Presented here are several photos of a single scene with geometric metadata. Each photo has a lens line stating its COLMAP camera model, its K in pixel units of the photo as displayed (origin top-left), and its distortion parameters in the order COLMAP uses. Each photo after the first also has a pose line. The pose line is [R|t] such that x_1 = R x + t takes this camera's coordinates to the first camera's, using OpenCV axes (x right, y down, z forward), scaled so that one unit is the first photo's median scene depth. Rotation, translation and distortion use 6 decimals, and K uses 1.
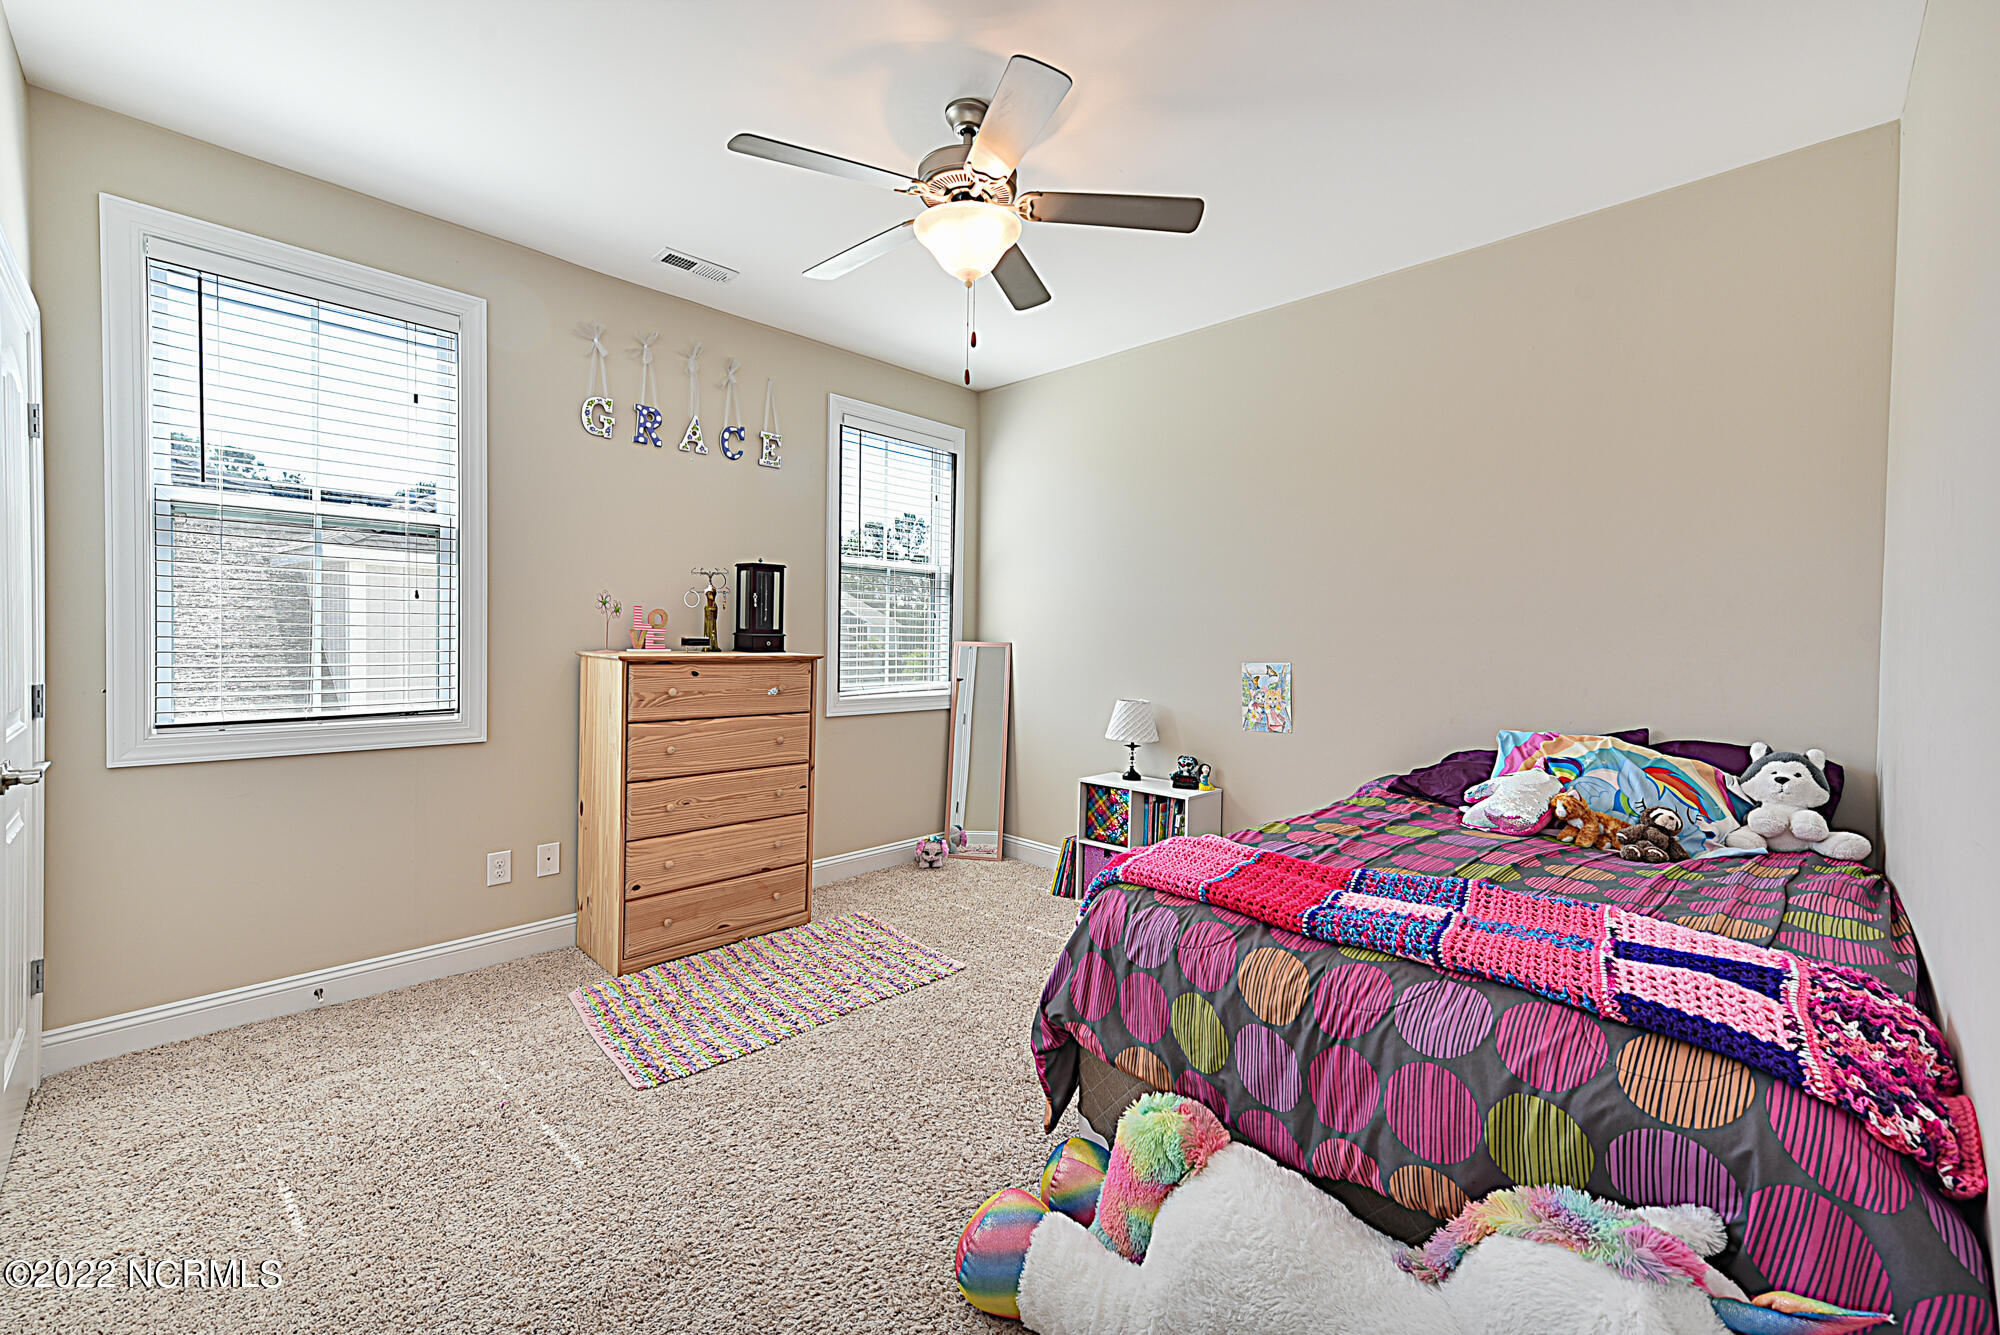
lens RADIAL K [[797.6, 0, 1005.9], [0, 797.6, 655.9], [0, 0, 1]] dist [0.001021, 0.000193]
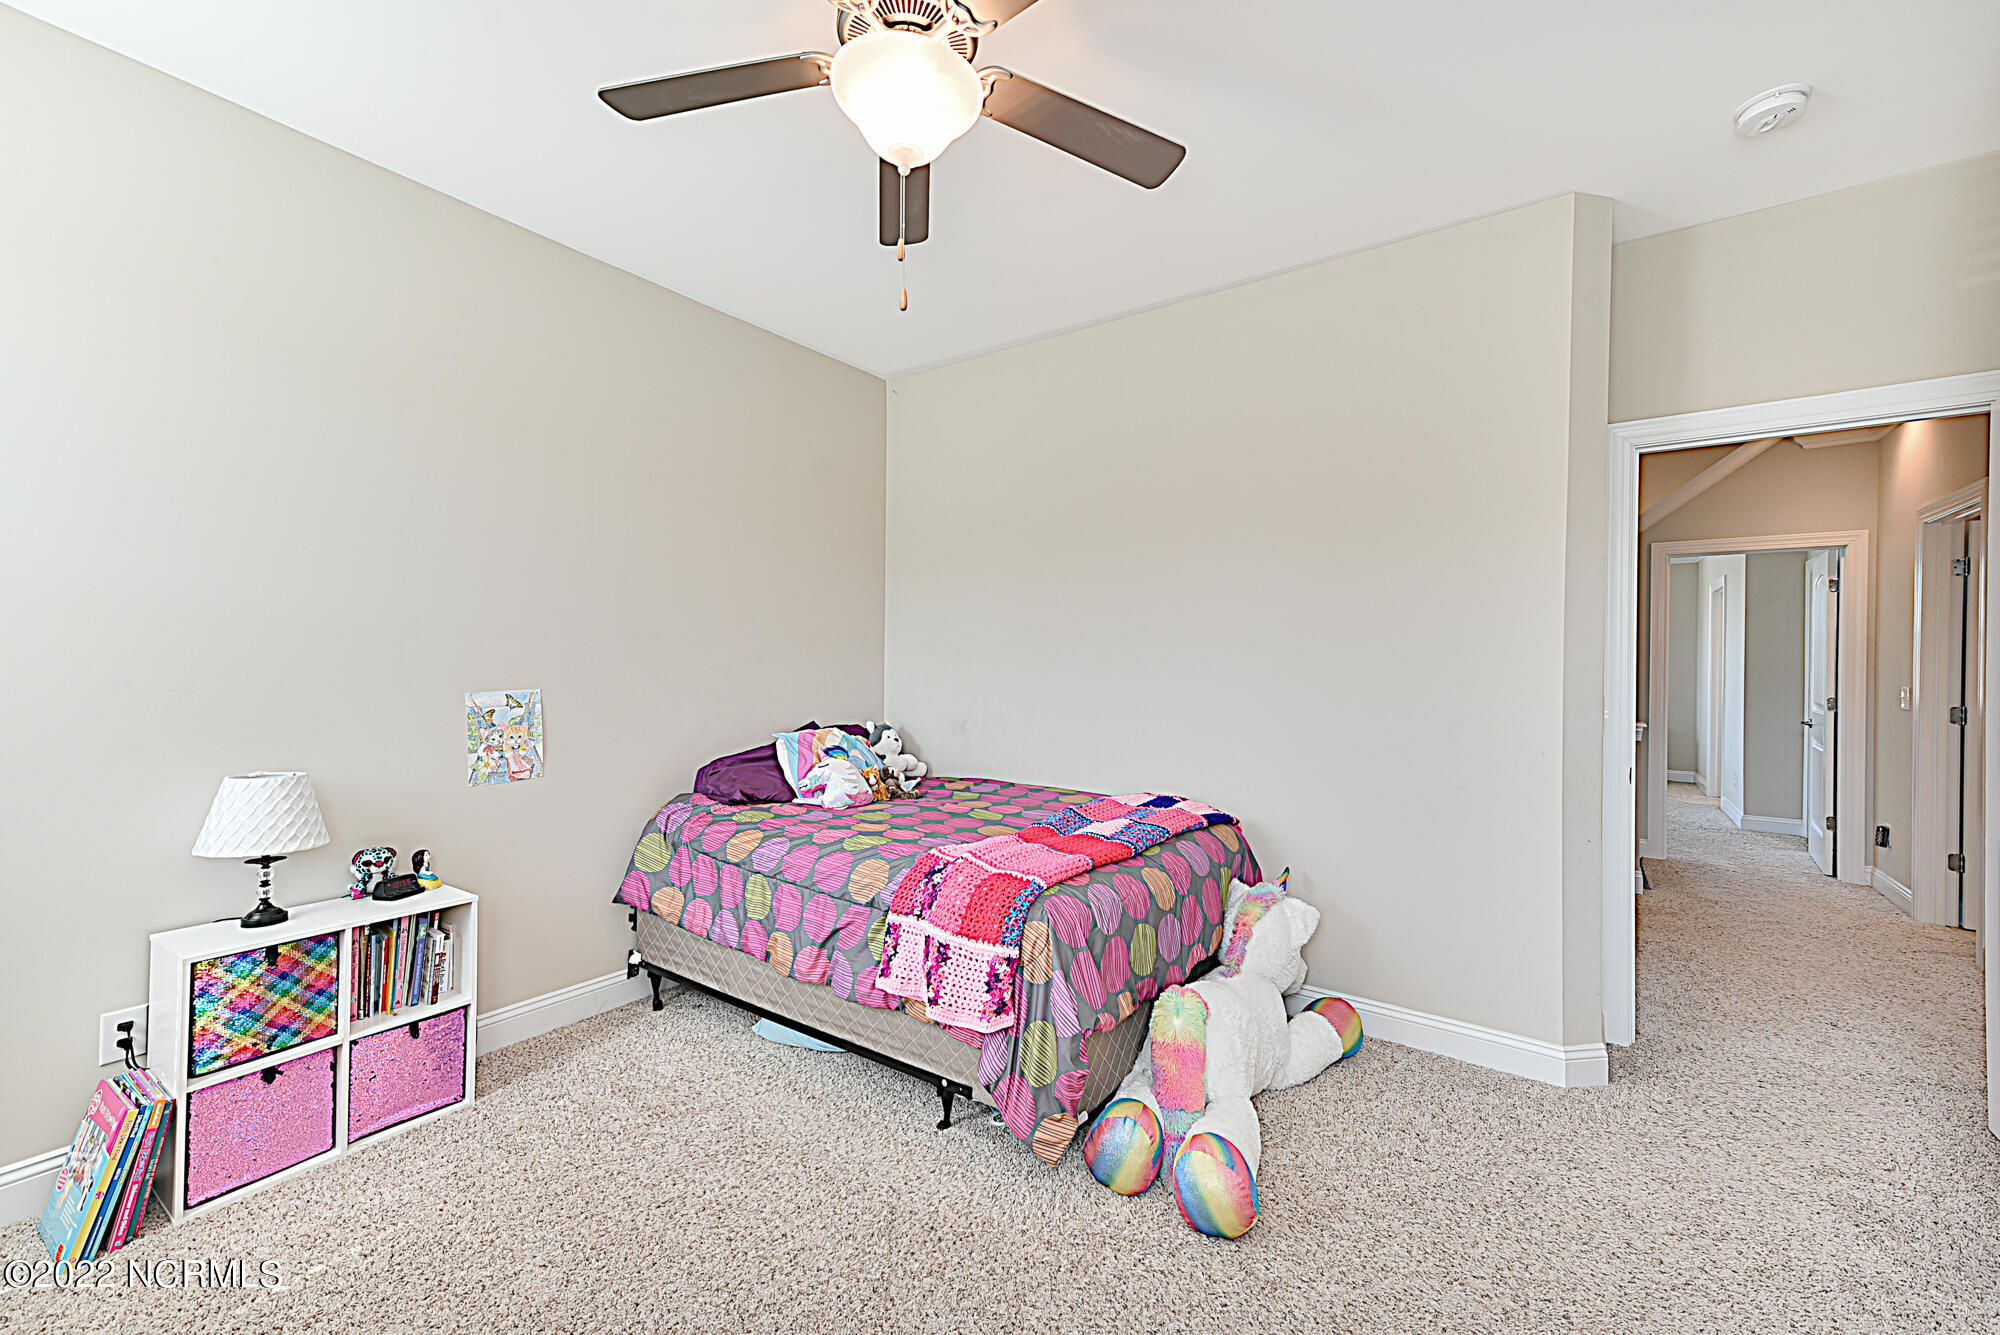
lens RADIAL K [[818.2, 0, 1000.0], [0, 818.2, 667.5], [0, 0, 1]] dist [0.000046, -0.000106]
pose [[-0.154689, -0.015682, 0.987839, -0.495772], [0.016017, 0.999703, 0.018379, -0.019315], [-0.987833, 0.018665, -0.154392, 0.652055]]
